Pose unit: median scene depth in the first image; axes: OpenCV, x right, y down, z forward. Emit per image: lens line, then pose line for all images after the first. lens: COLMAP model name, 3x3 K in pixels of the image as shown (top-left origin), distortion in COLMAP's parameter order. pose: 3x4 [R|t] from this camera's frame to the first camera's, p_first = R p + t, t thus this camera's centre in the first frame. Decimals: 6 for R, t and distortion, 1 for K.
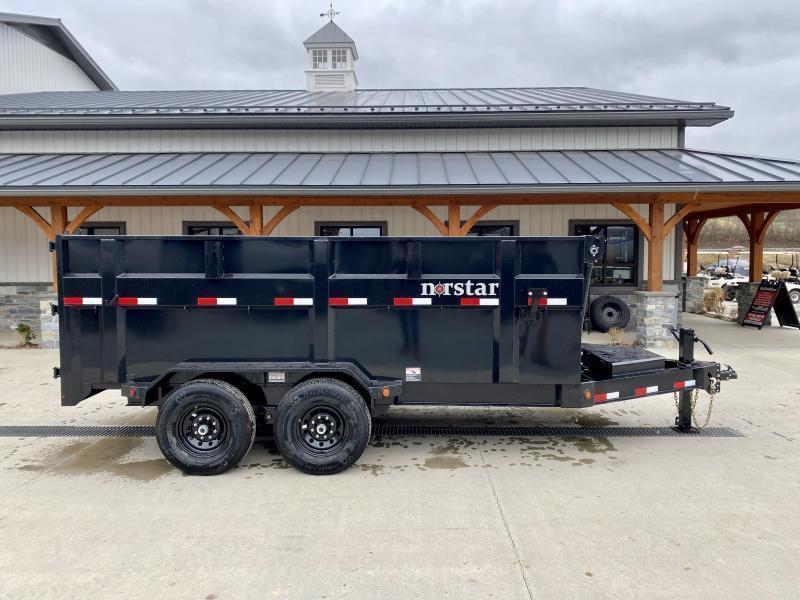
lens RADIAL K [[611.0, 0, 398.6], [0, 611.0, 295.9], [0, 0, 1]] dist [0.024887, -0.020628]
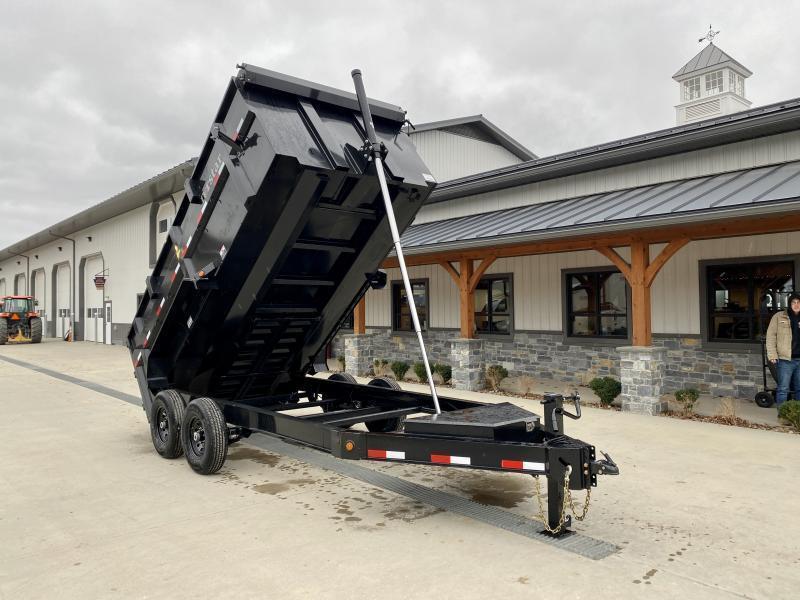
lens RADIAL K [[611.0, 0, 401.6], [0, 611.0, 293.6], [0, 0, 1]] dist [0.024887, -0.020628]
pose [[0.670348, -0.020487, -0.741764, 1.105395], [-0.043788, 0.996785, -0.067103, -0.015658], [0.740754, 0.077462, 0.667296, 0.419180]]
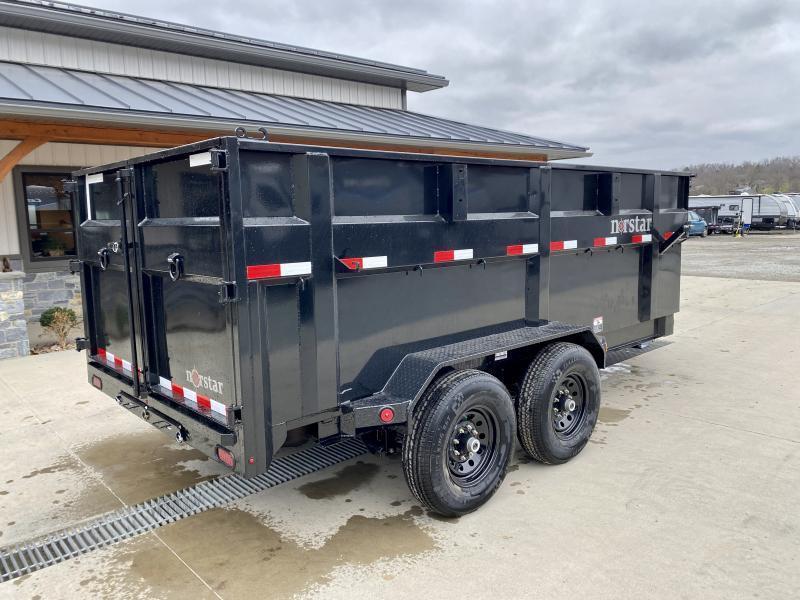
lens RADIAL K [[611.0, 0, 402.2], [0, 611.0, 295.5], [0, 0, 1]] dist [0.024887, -0.020628]
pose [[0.729319, -0.106269, 0.675870, -0.794149], [0.070936, 0.994285, 0.079789, -0.004444], [-0.680487, -0.010248, 0.732689, 0.547985]]
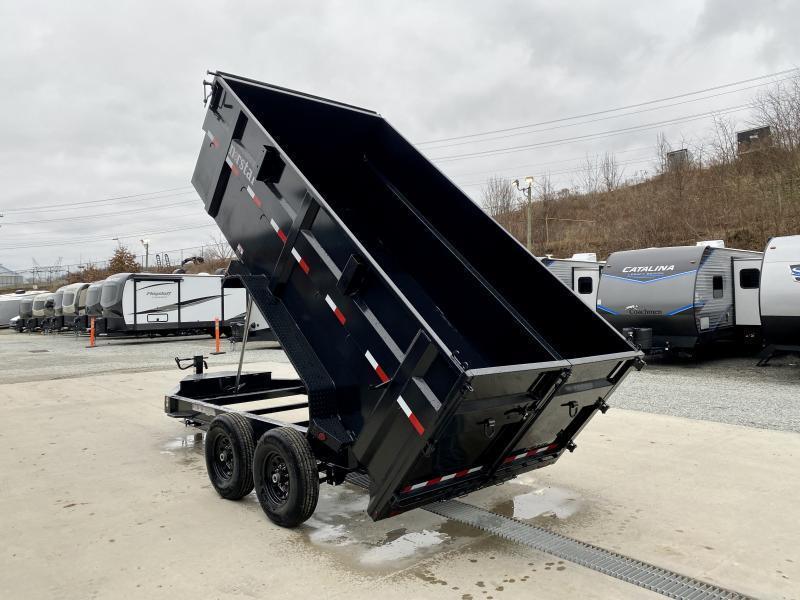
lens RADIAL K [[611.0, 0, 400.0], [0, 611.0, 293.8], [0, 0, 1]] dist [0.024887, -0.020628]
pose [[-0.676224, 0.019629, 0.736434, -1.178631], [0.066476, 0.997193, 0.034462, -0.141152], [-0.733691, 0.072259, -0.675631, 1.989398]]
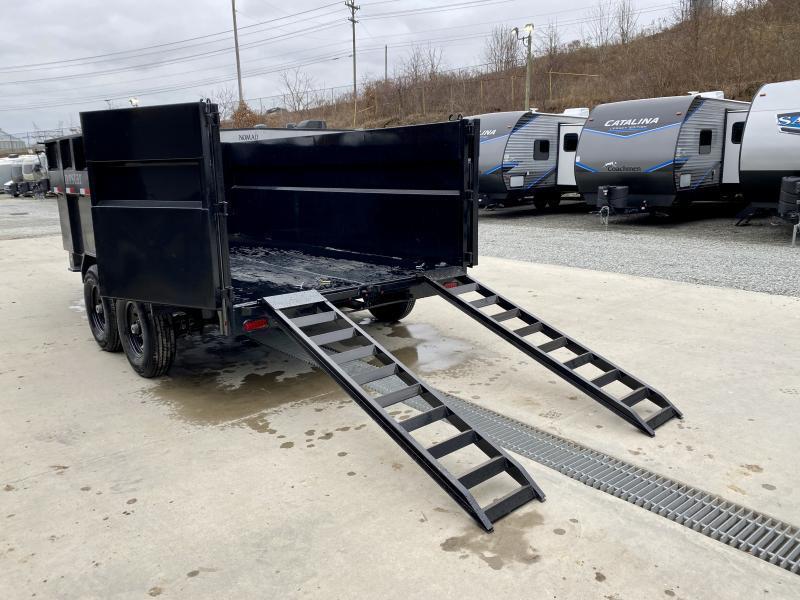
lens RADIAL K [[611.0, 0, 402.0], [0, 611.0, 290.1], [0, 0, 1]] dist [0.024887, -0.020628]
pose [[-0.663804, -0.134428, 0.735726, -1.262690], [0.069530, 0.968362, 0.239667, -0.077665], [-0.744668, 0.210247, -0.633456, 1.766311]]
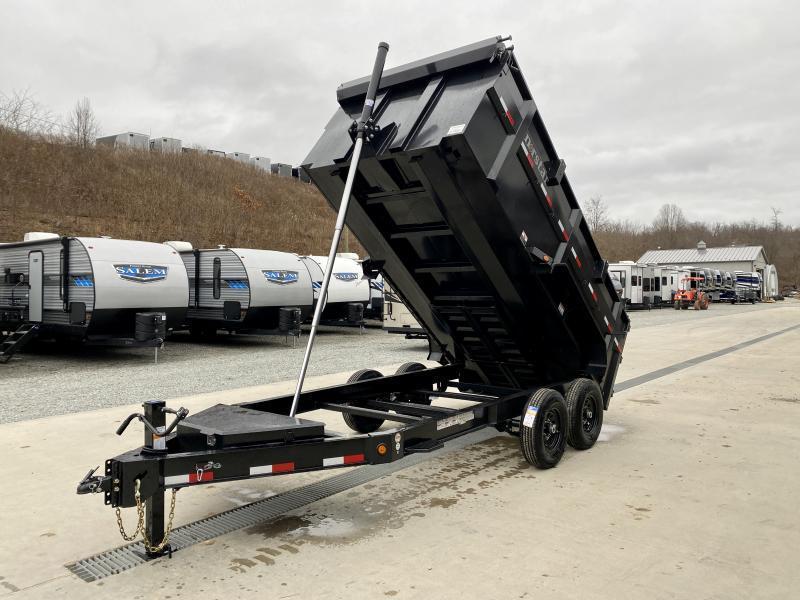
lens RADIAL K [[611.0, 0, 407.1], [0, 611.0, 289.1], [0, 0, 1]] dist [0.024887, -0.020628]
pose [[-0.617358, 0.005609, -0.786662, 1.020081], [-0.047230, 0.997907, 0.044180, -0.142917], [0.785263, 0.064429, -0.615801, 1.992515]]
